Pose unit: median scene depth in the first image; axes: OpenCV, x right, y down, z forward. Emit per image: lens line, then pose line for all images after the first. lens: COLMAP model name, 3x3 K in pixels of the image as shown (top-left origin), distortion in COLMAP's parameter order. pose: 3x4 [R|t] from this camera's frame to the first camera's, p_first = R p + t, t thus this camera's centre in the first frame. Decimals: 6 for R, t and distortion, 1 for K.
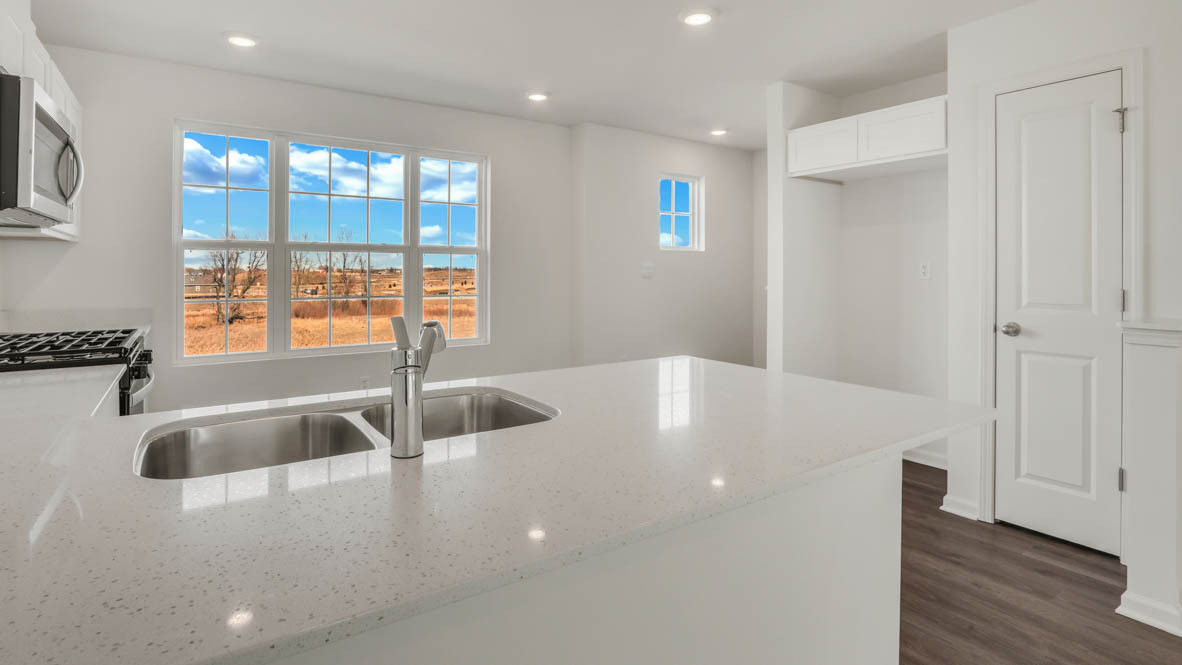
lens RADIAL K [[571.7, 0, 569.0], [0, 571.7, 279.2], [0, 0, 1]] dist [-0.003401, -0.000770]
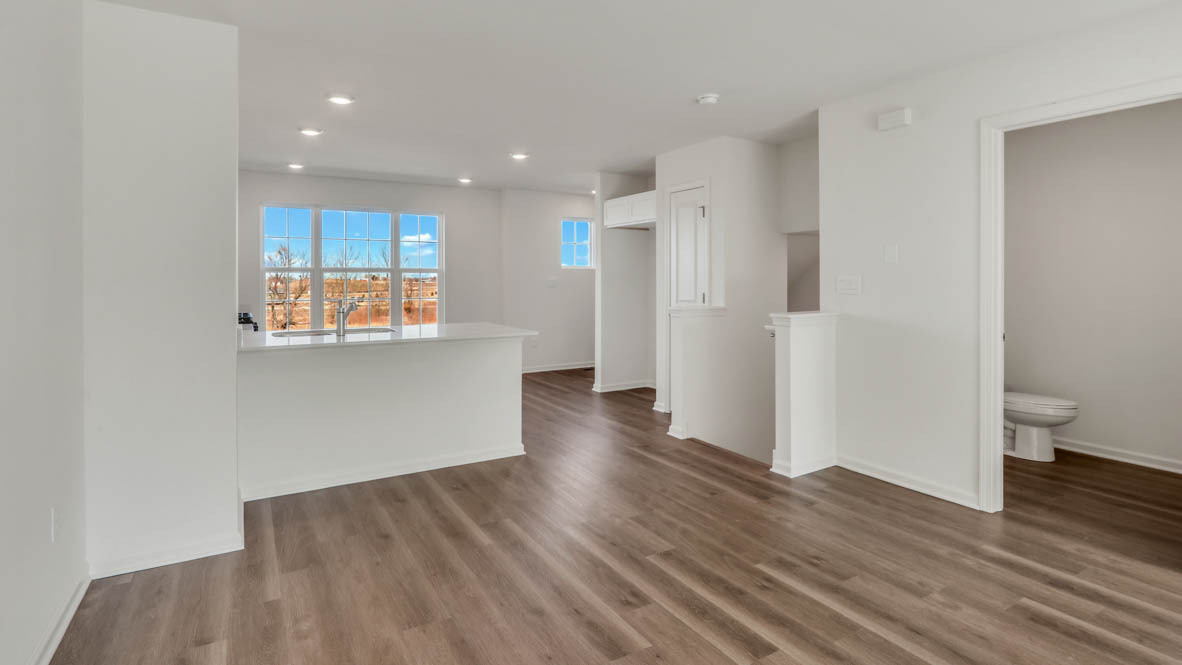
lens RADIAL K [[571.7, 0, 569.0], [0, 571.7, 279.2], [0, 0, 1]] dist [-0.003401, -0.000770]
pose [[0.997440, -0.004236, -0.071388, 0.270722], [0.003296, 0.999906, -0.013289, -0.002109], [0.071438, 0.013020, 0.997360, -0.483033]]
